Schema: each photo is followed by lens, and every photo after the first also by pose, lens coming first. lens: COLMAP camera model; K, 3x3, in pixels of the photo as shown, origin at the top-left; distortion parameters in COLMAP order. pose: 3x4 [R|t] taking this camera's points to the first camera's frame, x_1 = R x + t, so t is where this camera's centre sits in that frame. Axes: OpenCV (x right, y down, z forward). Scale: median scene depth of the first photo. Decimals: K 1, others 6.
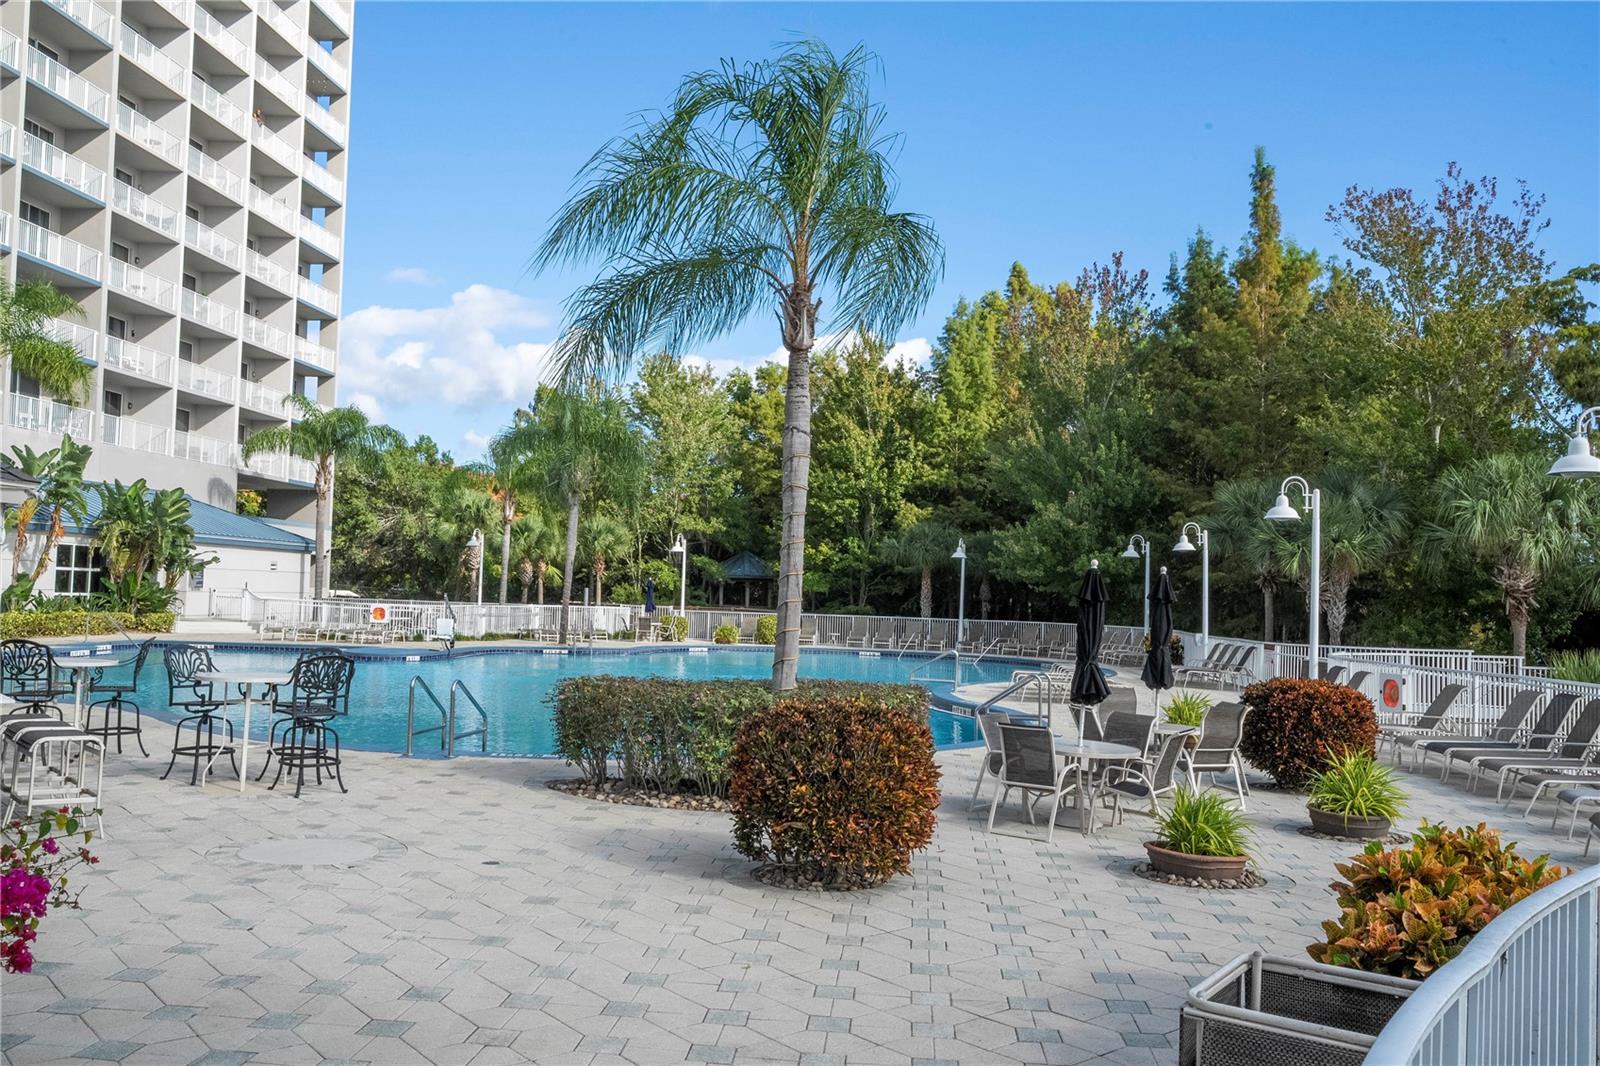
lens RADIAL K [[1325.6, 0, 800.0], [0, 1325.6, 533.0], [0, 0, 1]] dist [0.003766, -0.001250]
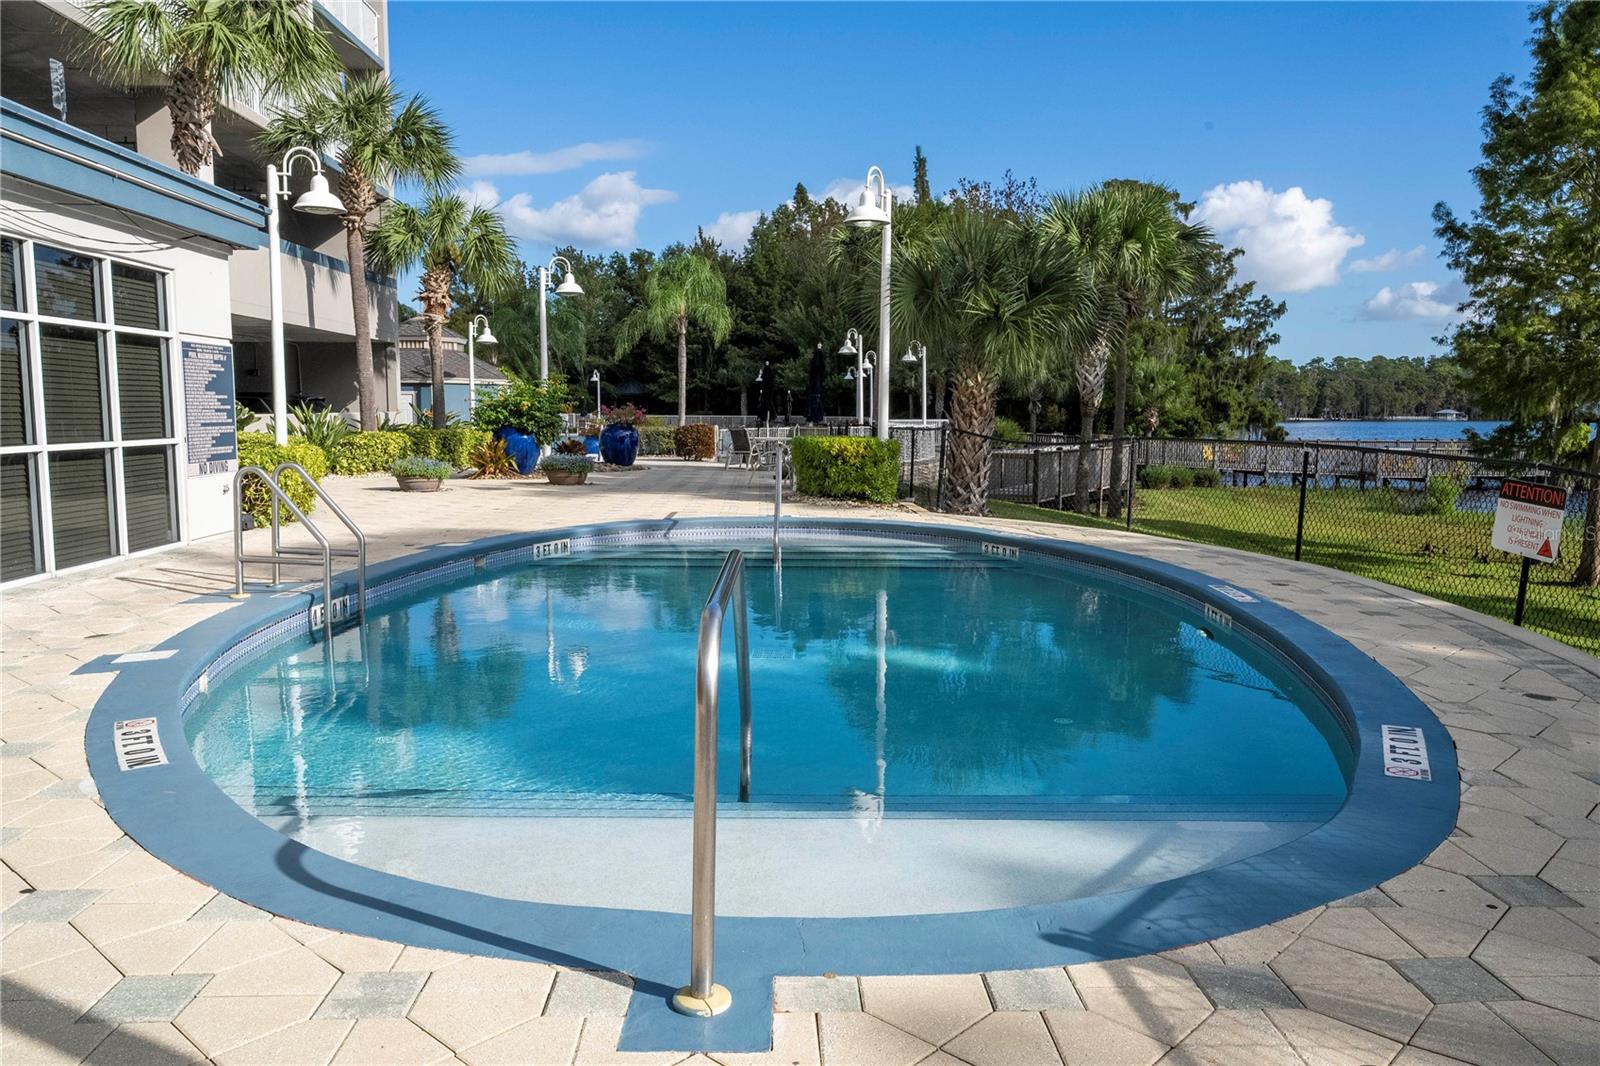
lens RADIAL K [[1221.0, 0, 800.0], [0, 1221.0, 533.0], [0, 0, 1]] dist [-0.006035, -0.000893]
pose [[0.992360, -0.039523, 0.116873, -0.023472], [0.021448, 0.988141, 0.152043, -0.025757], [-0.121496, -0.148375, 0.981440, -0.599436]]
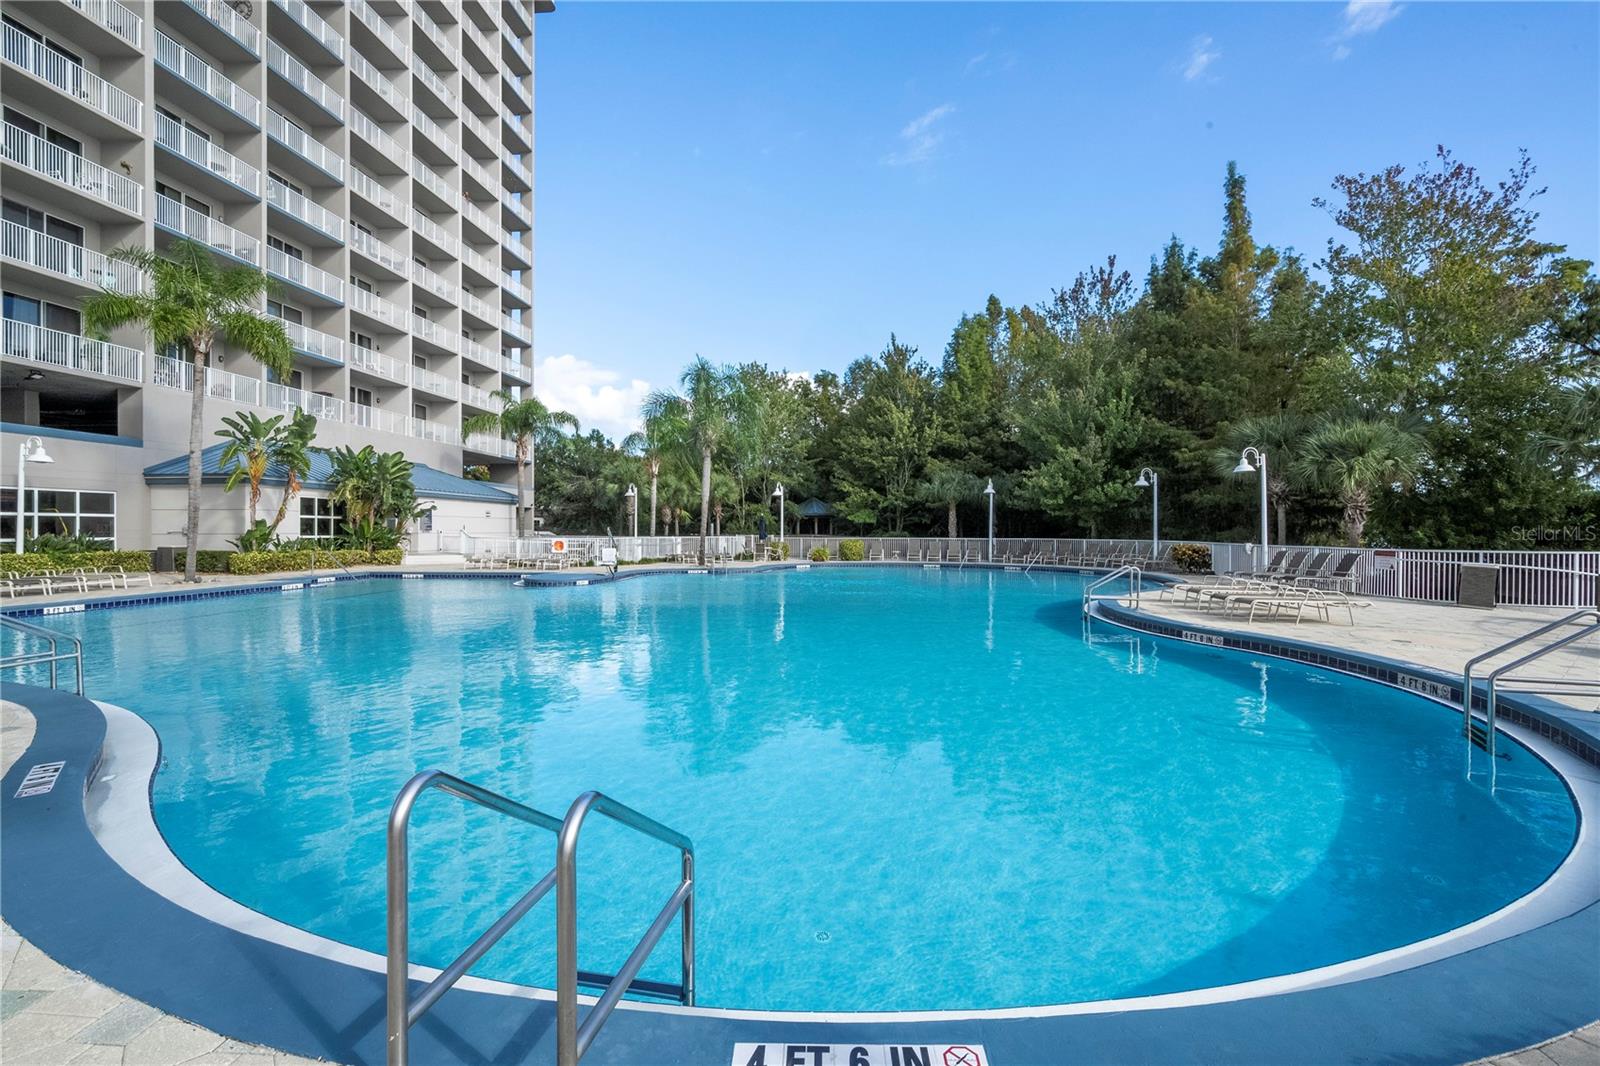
lens RADIAL K [[724.7, 0, 800.0], [0, 724.7, 533.0], [0, 0, 1]] dist [-0.014310, -0.000489]
pose [[0.999539, -0.027541, -0.012783, -0.062635], [0.028146, 0.998360, 0.049855, 0.016917], [0.011389, -0.050192, 0.998675, 0.255053]]
